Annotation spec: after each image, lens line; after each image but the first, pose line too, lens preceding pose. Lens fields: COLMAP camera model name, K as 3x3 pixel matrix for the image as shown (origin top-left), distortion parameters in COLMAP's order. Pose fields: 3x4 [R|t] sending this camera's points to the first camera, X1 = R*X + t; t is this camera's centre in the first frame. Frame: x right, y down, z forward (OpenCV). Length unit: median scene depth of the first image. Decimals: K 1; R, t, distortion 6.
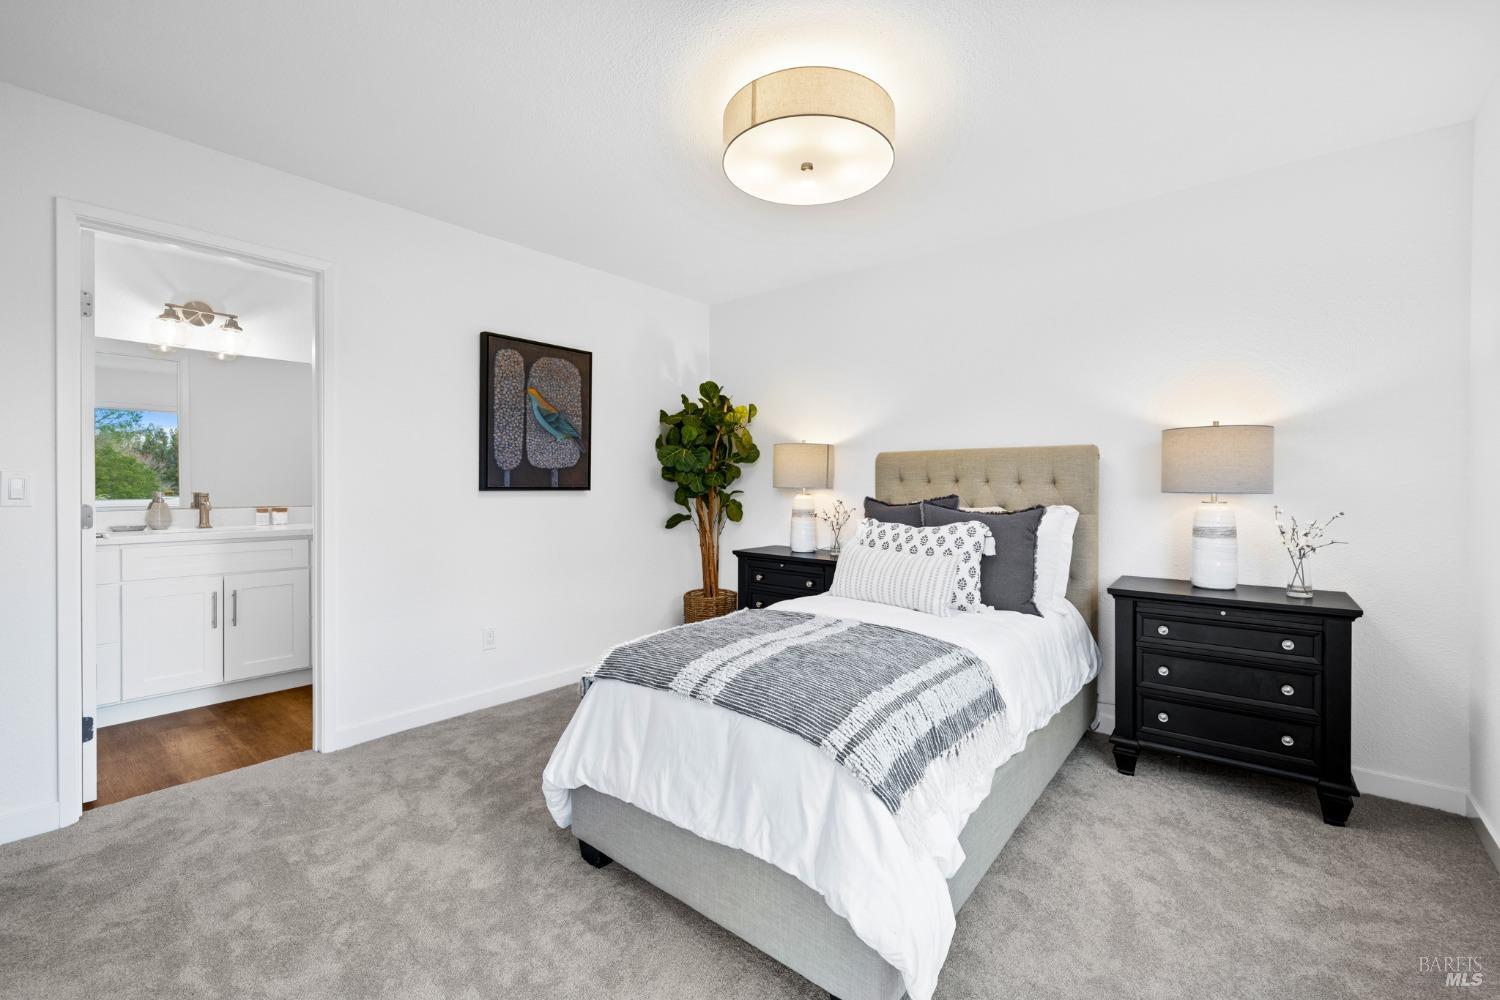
lens RADIAL K [[633.1, 0, 755.9], [0, 633.1, 494.6], [0, 0, 1]] dist [0.000630, -0.000504]
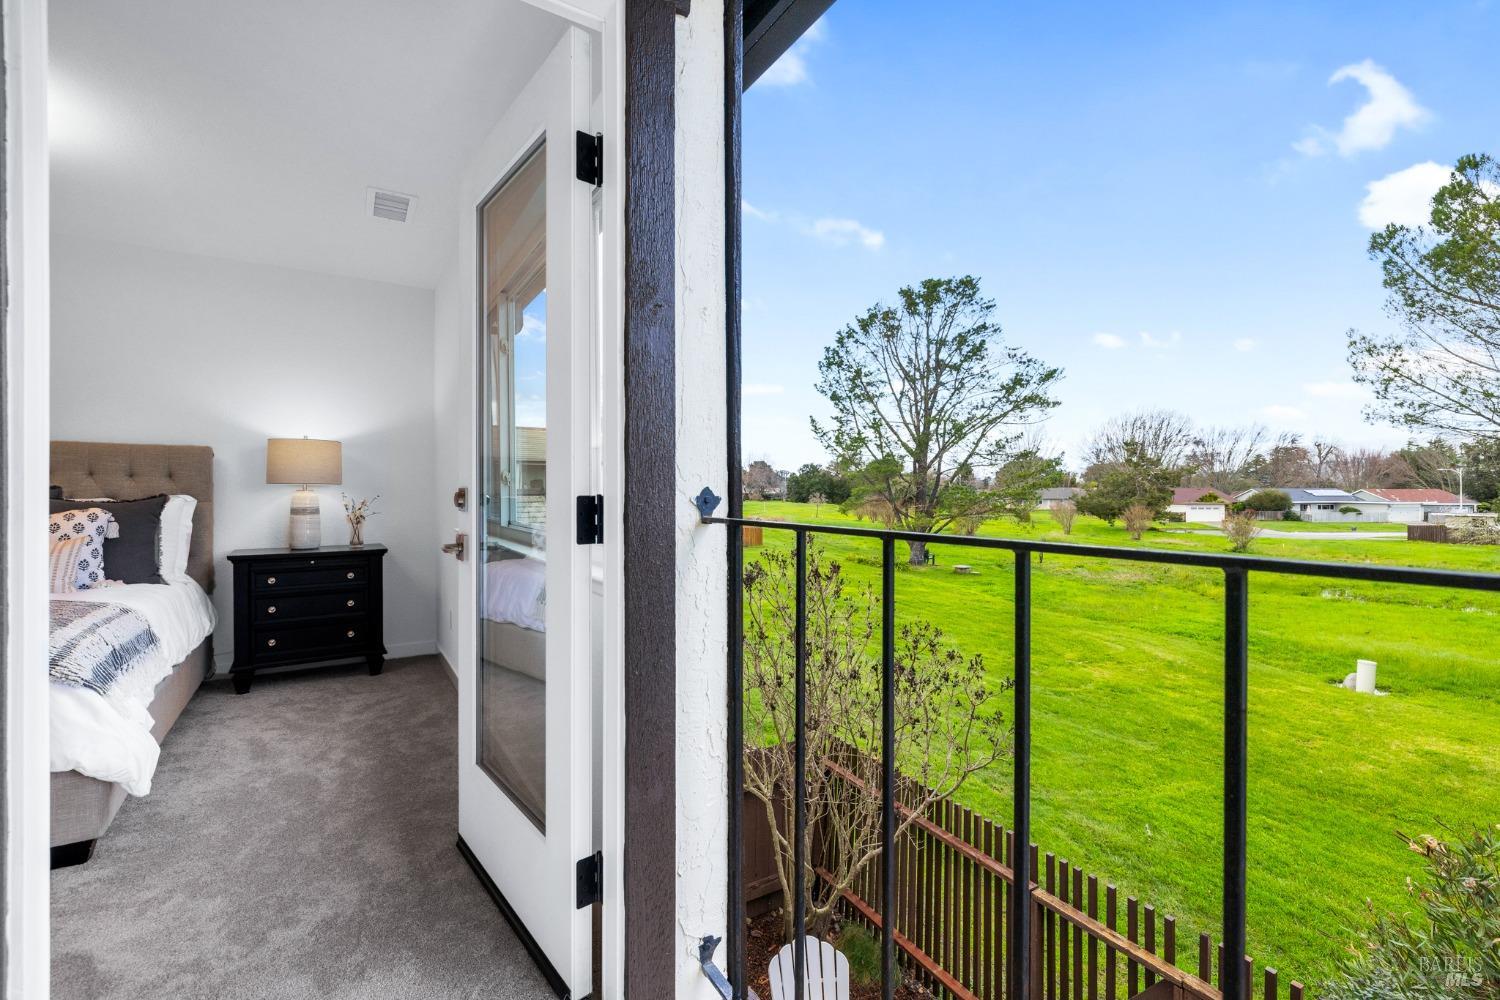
lens RADIAL K [[653.4, 0, 749.7], [0, 653.4, 491.6], [0, 0, 1]] dist [0.001953, -0.000651]
pose [[0.318674, 0.002300, 0.947862, -0.427168], [0.013381, 0.999886, -0.006925, 0.041669], [-0.947770, 0.014890, 0.318607, -0.511819]]
